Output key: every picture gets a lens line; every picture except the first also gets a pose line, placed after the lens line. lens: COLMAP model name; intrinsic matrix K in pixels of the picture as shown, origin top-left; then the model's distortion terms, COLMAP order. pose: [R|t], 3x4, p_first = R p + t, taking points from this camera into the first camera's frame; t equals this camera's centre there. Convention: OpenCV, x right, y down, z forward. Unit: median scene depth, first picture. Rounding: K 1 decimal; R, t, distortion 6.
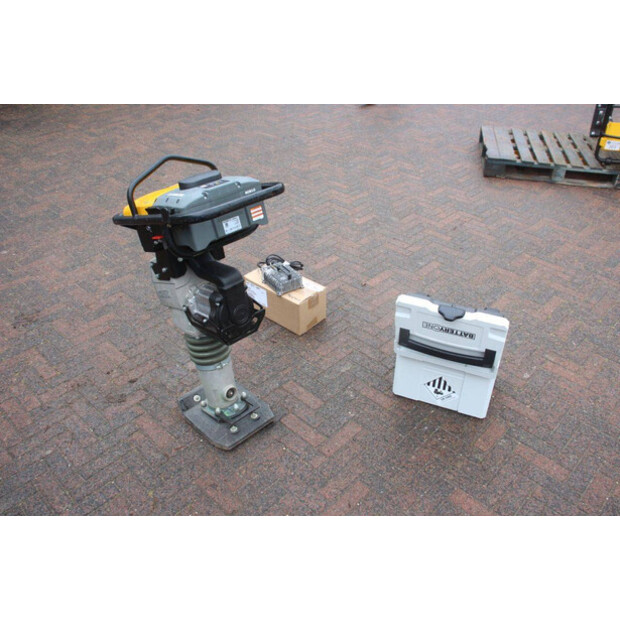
lens RADIAL K [[552.2, 0, 310.0], [0, 552.2, 310.0], [0, 0, 1]] dist [-0.131277, 0.134439]
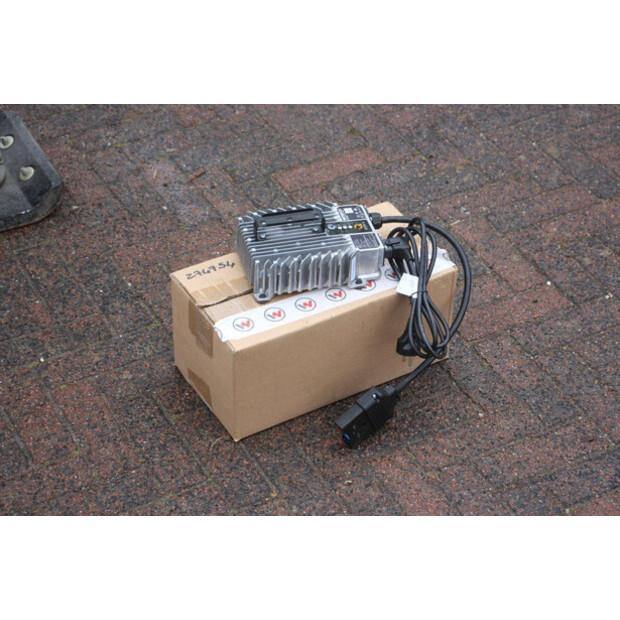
lens RADIAL K [[1428.0, 0, 317.2], [0, 1428.0, 309.0], [0, 0, 1]] dist [0.364164, 0.397829]
pose [[-0.288238, 0.622580, -0.727539, 0.675964], [-0.563375, 0.504111, 0.654585, -0.699006], [0.774291, 0.598554, 0.205442, 1.073586]]
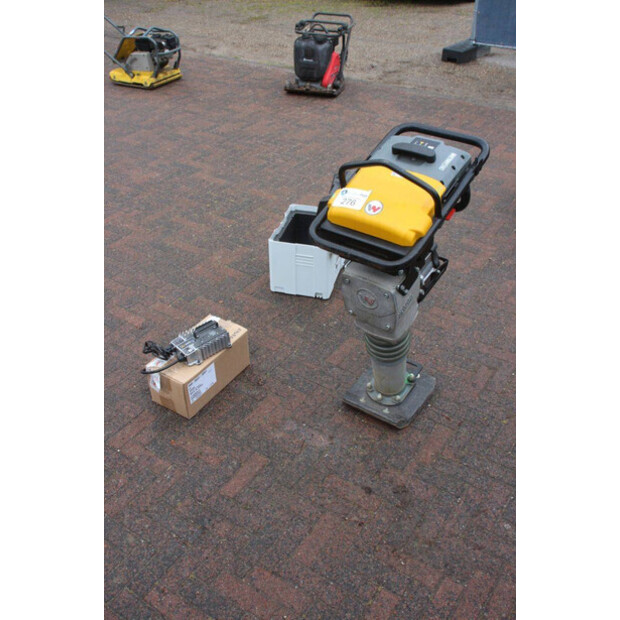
lens RADIAL K [[642.9, 0, 310.0], [0, 642.9, 310.0], [0, 0, 1]] dist [-0.061541, 0.028303]
pose [[-0.173190, -0.570029, 0.803164, -0.989210], [0.562146, 0.612391, 0.555850, -0.636657], [-0.808701, 0.547763, 0.214379, 0.810958]]
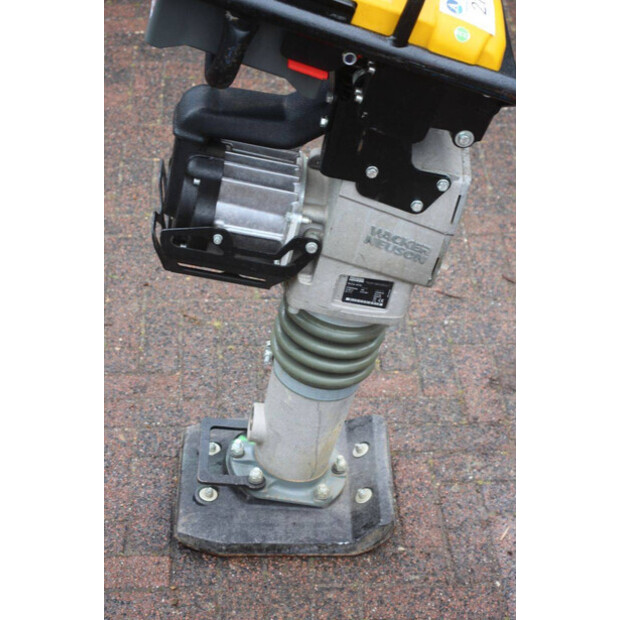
lens RADIAL K [[1428.0, 0, 317.2], [0, 1428.0, 309.0], [0, 0, 1]] dist [0.364164, 0.397829]
pose [[-0.686036, 0.435824, -0.582591, 0.394441], [-0.430520, 0.402340, 0.807945, -0.740122], [0.586521, 0.805096, -0.088389, 1.030913]]
